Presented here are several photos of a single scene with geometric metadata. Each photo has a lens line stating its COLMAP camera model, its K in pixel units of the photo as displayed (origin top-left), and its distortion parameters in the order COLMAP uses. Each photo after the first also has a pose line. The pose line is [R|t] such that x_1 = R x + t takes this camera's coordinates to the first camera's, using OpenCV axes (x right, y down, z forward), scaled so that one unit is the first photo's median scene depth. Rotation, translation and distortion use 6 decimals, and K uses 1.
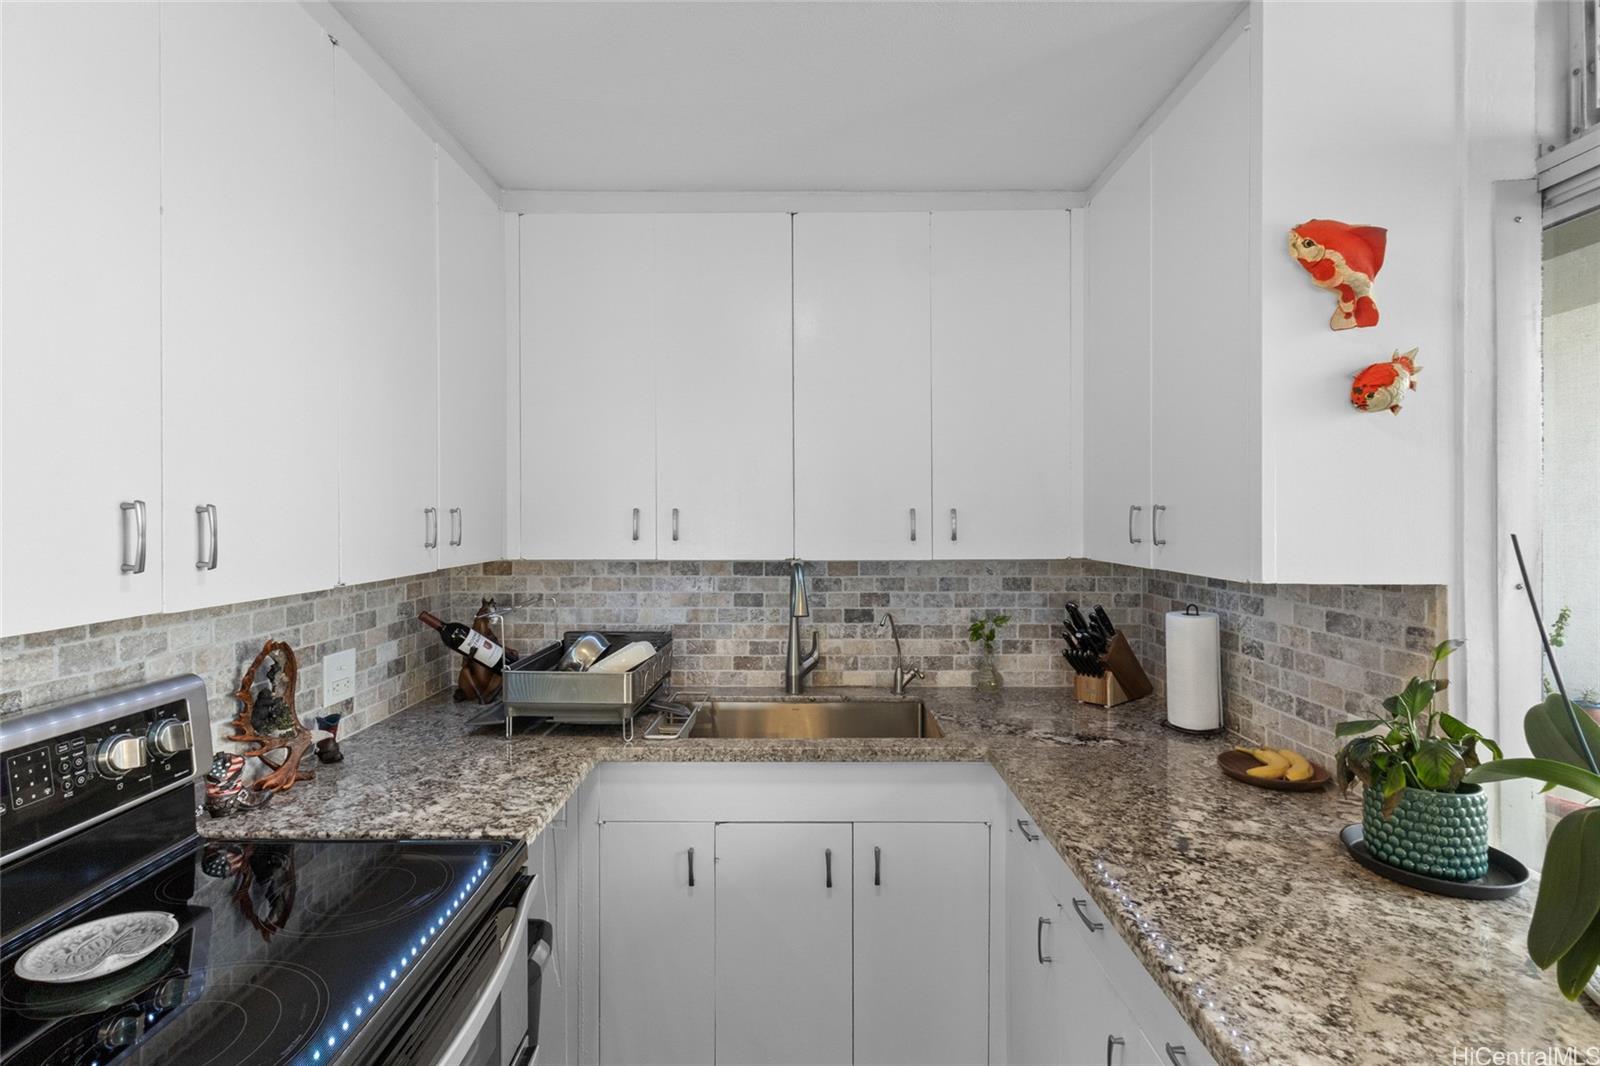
lens RADIAL K [[731.2, 0, 791.4], [0, 731.2, 533.8], [0, 0, 1]] dist [0.000626, 0.000489]
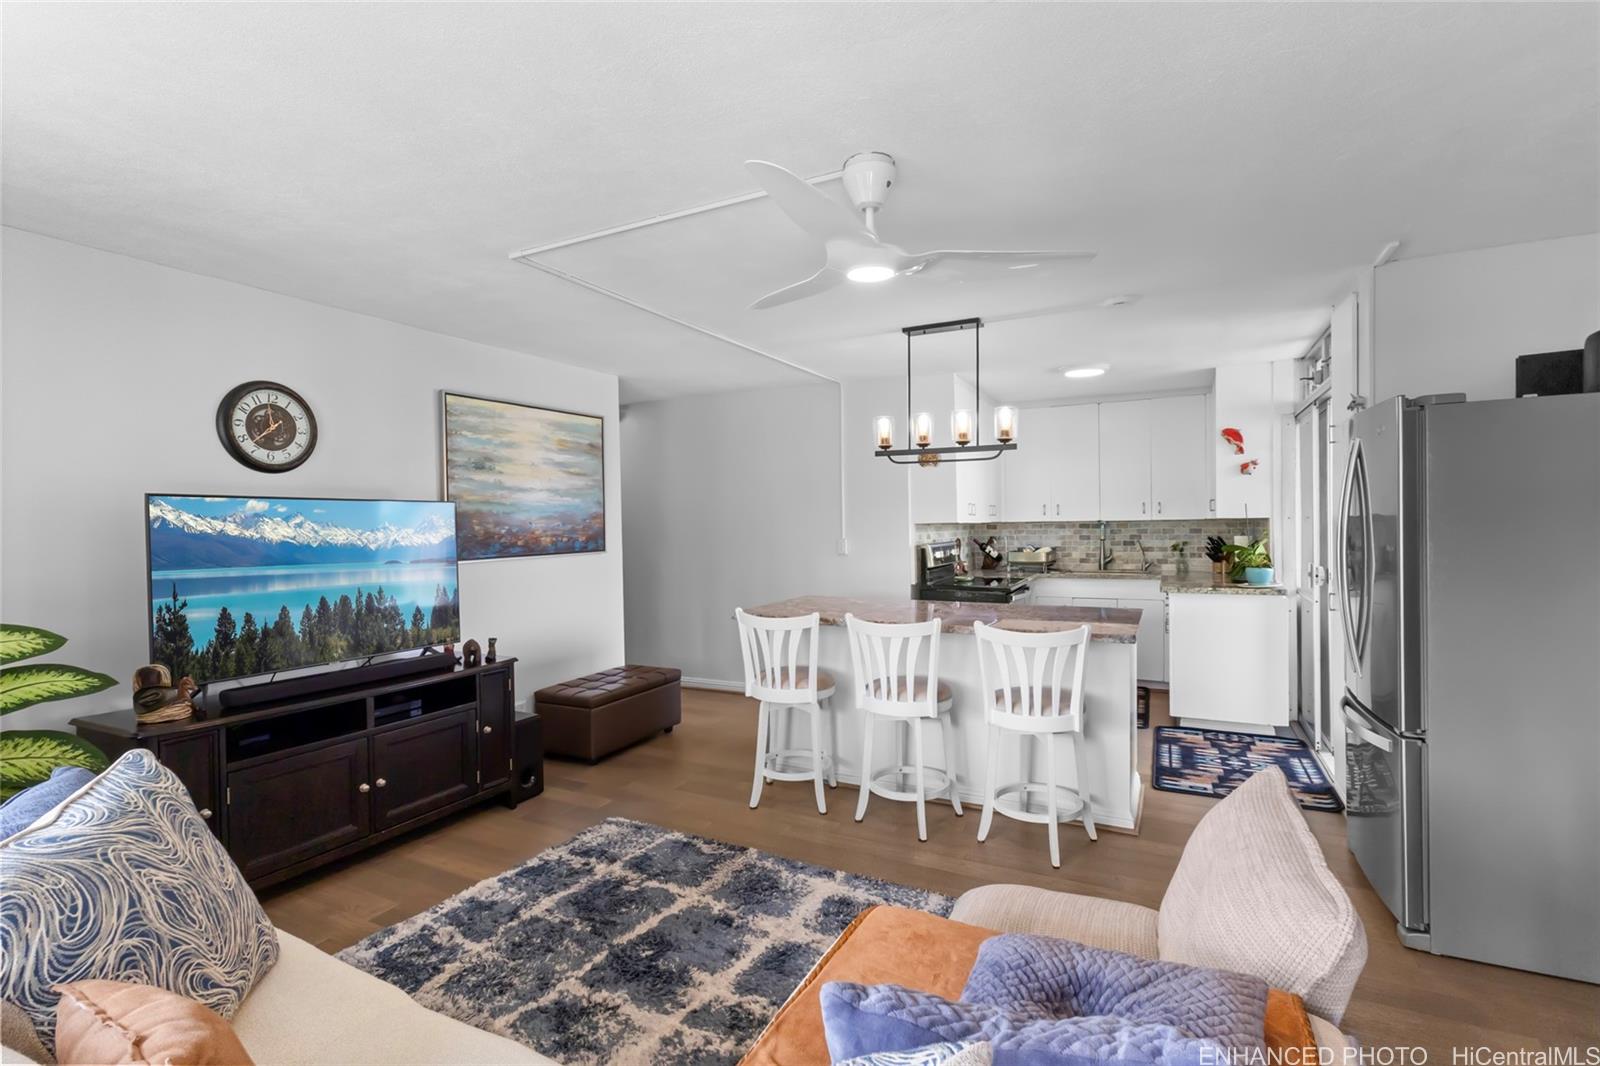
lens RADIAL K [[731.2, 0, 791.4], [0, 731.2, 533.8], [0, 0, 1]] dist [0.000626, 0.000489]
pose [[0.891565, -0.004827, -0.452868, 0.208182], [-0.001027, 0.999919, -0.012678, 0.114808], [0.452892, 0.011769, 0.891488, -2.001828]]
